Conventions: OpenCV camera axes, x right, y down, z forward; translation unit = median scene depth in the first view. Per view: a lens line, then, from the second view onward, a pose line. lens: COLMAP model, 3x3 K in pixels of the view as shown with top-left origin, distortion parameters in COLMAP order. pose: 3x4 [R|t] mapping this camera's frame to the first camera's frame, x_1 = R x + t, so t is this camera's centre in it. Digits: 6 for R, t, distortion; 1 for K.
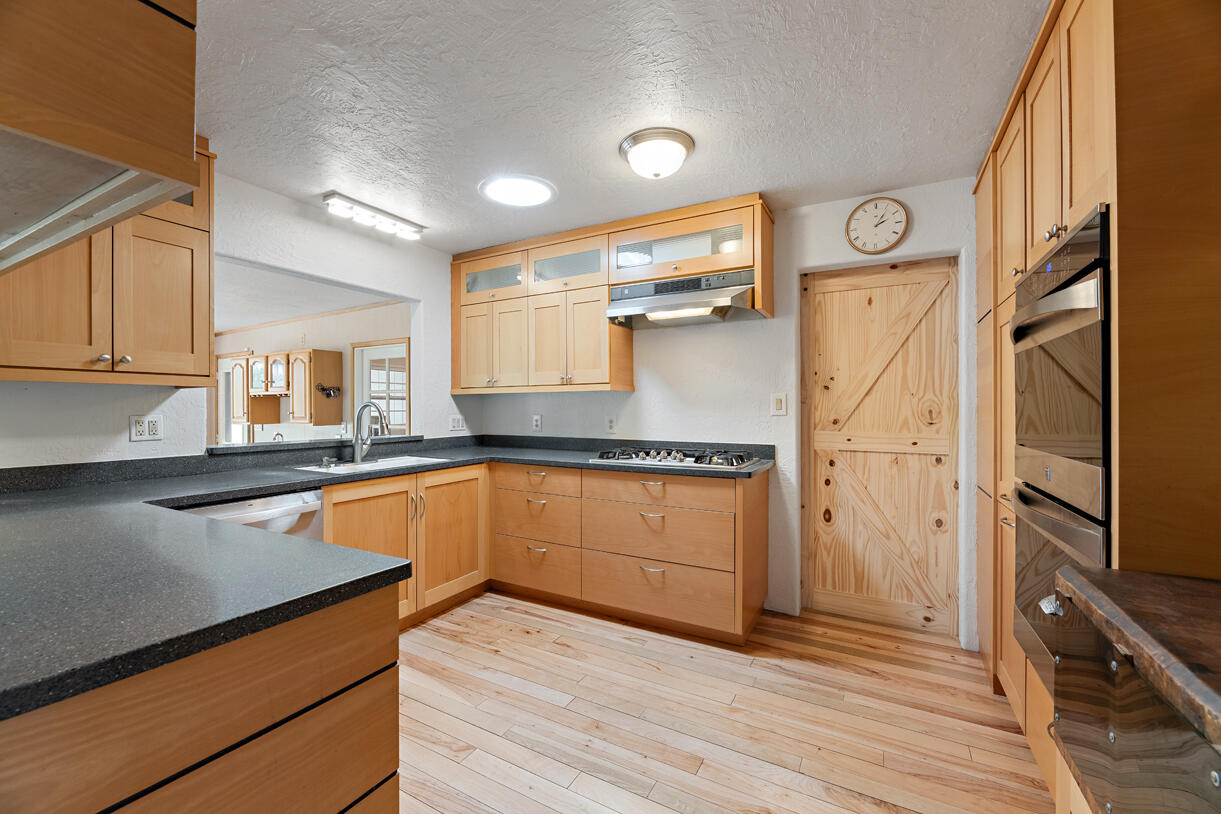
lens RADIAL K [[493.4, 0, 610.2], [0, 493.4, 406.1], [0, 0, 1]] dist [-0.001596, -0.001612]
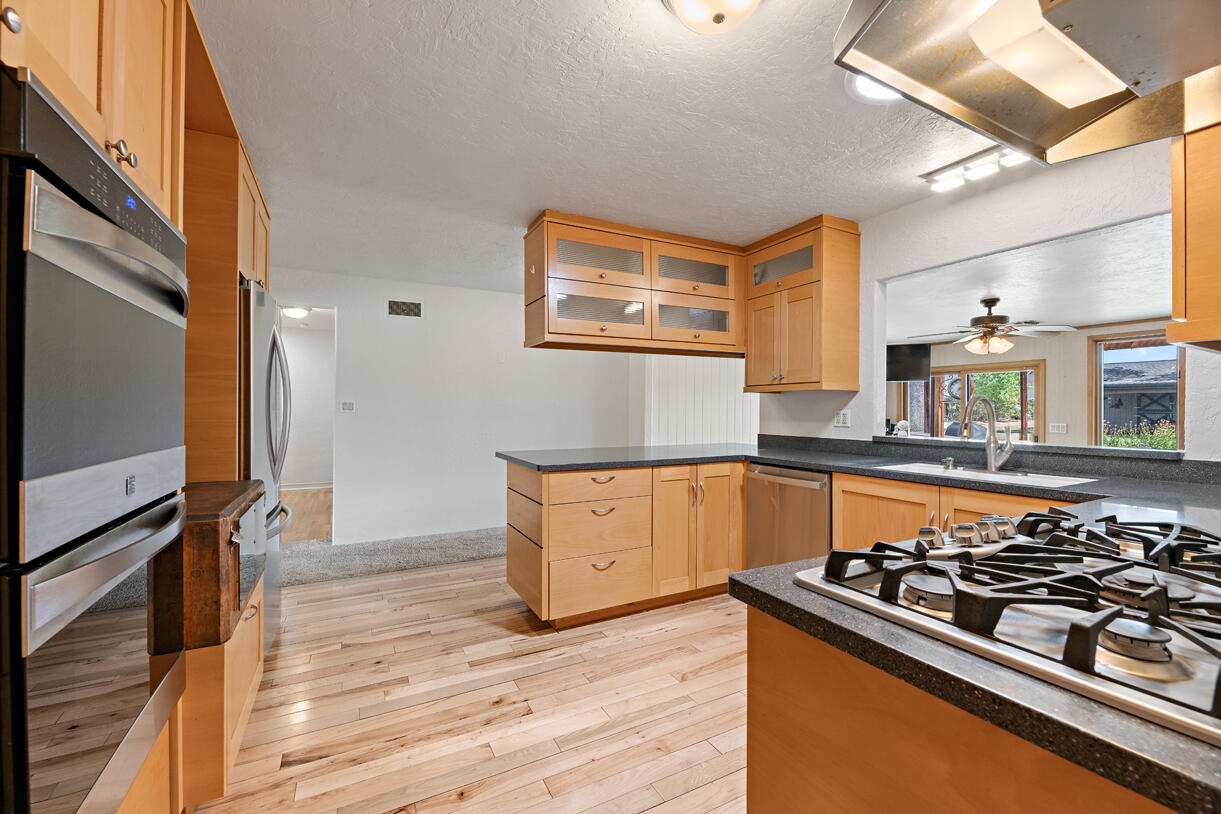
lens RADIAL K [[493.4, 0, 605.8], [0, 493.4, 409.7], [0, 0, 1]] dist [-0.001596, -0.001612]
pose [[-0.558209, 0.000076, -0.829700, 0.496815], [0.000555, 1.000000, -0.000282, 0.013109], [0.829700, -0.000618, -0.558209, 0.901996]]
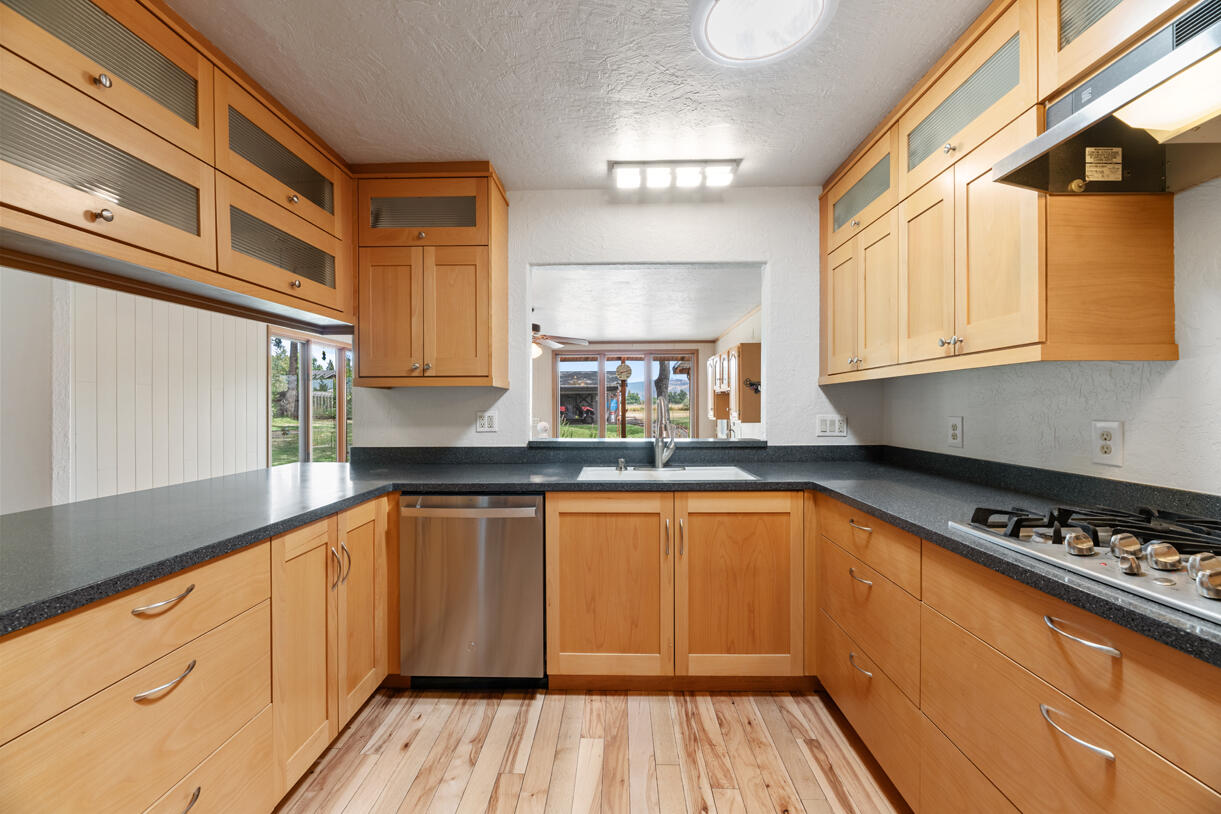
lens RADIAL K [[493.4, 0, 609.6], [0, 493.4, 408.4], [0, 0, 1]] dist [-0.001596, -0.001612]
pose [[0.459097, 0.005527, -0.888369, 0.205173], [0.006770, 0.999930, 0.009720, 0.001219], [0.888361, -0.010477, 0.459027, 0.517107]]
